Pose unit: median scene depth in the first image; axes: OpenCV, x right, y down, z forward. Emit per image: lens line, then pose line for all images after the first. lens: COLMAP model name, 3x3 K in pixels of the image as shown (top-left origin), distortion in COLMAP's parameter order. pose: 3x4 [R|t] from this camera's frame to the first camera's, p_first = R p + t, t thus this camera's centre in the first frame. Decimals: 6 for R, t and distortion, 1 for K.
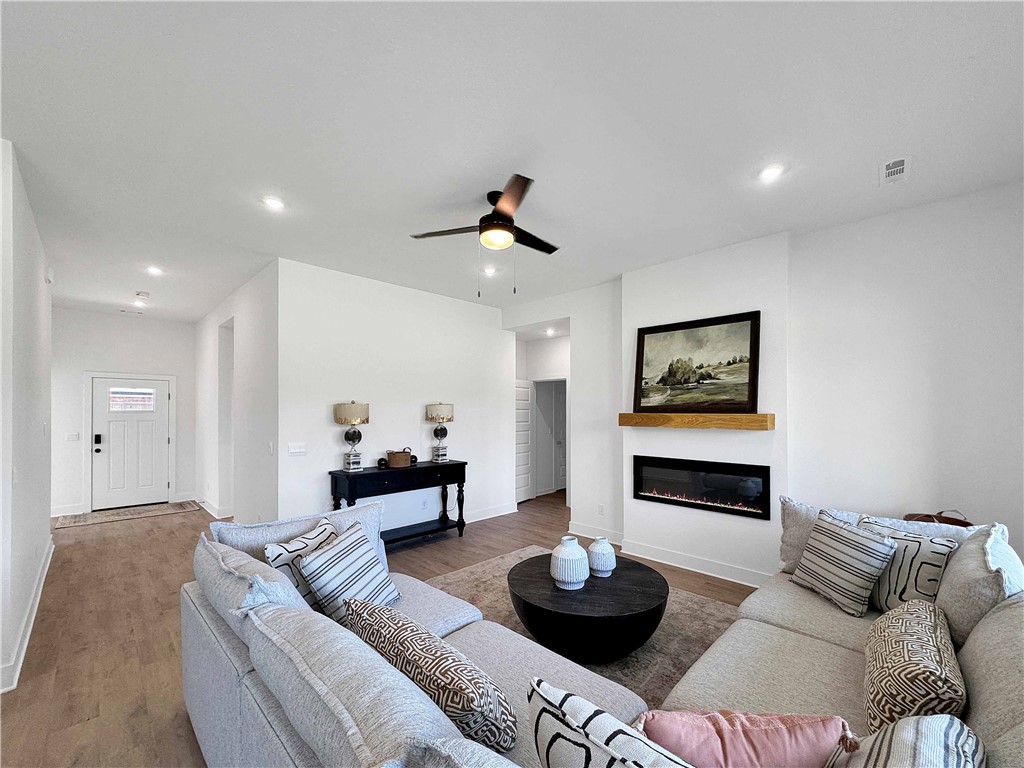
lens RADIAL K [[420.1, 0, 516.3], [0, 420.1, 409.9], [0, 0, 1]] dist [-0.002081, -0.000116]
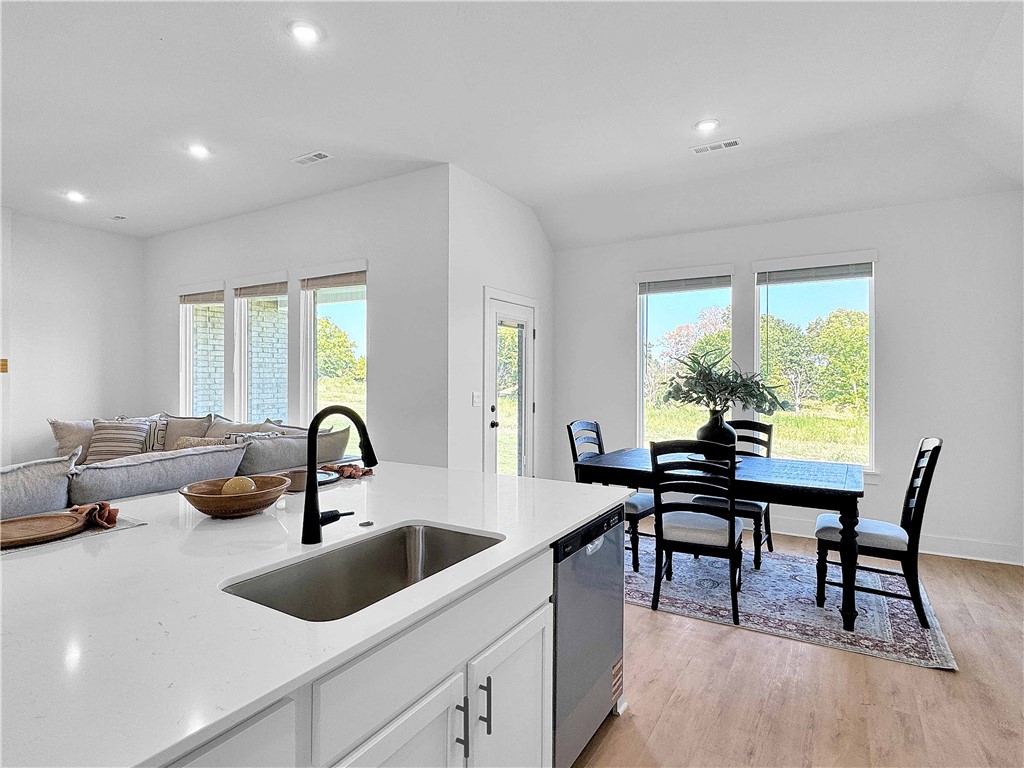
lens RADIAL K [[547.4, 0, 505.8], [0, 547.4, 371.0], [0, 0, 1]] dist [-0.001231, 0.001064]
pose [[-0.228914, 0.007240, 0.973420, -1.054810], [-0.004582, 0.999953, -0.008515, 0.042521], [-0.973436, -0.006410, -0.228871, -0.031719]]
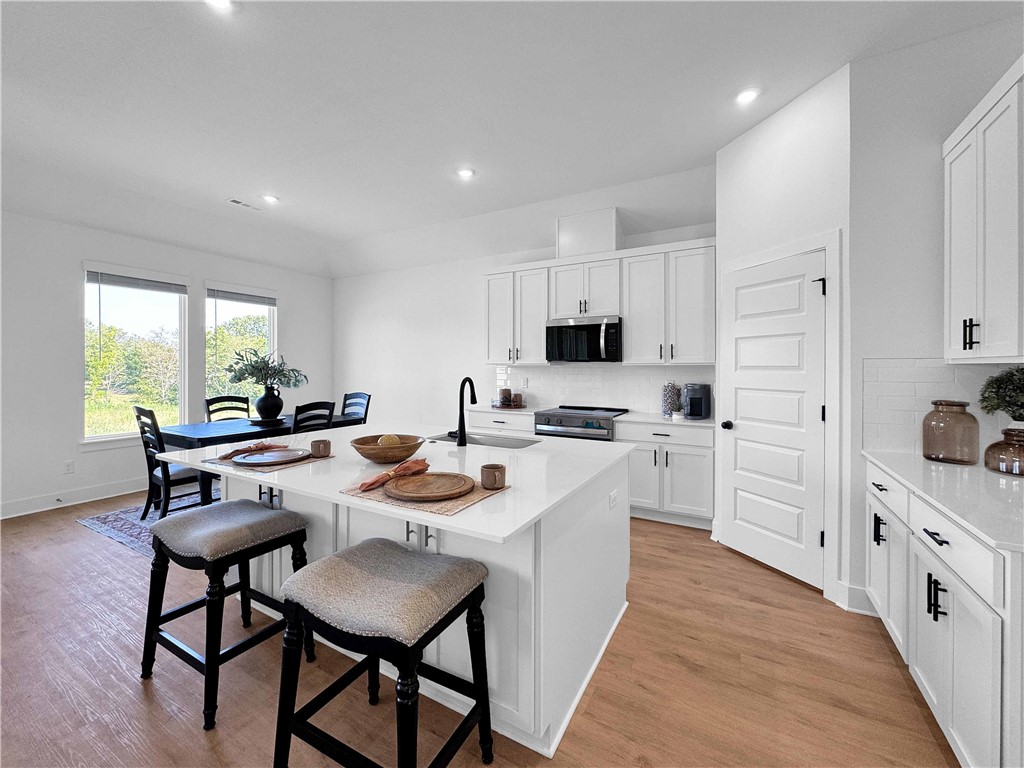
lens RADIAL K [[419.2, 0, 509.9], [0, 419.2, 368.7], [0, 0, 1]] dist [-0.002443, -0.000150]
pose [[-0.965148, -0.003140, -0.261688, -0.558632], [-0.003108, 0.999995, -0.000534, 0.051439], [0.261688, 0.000298, -0.965153, 0.598182]]
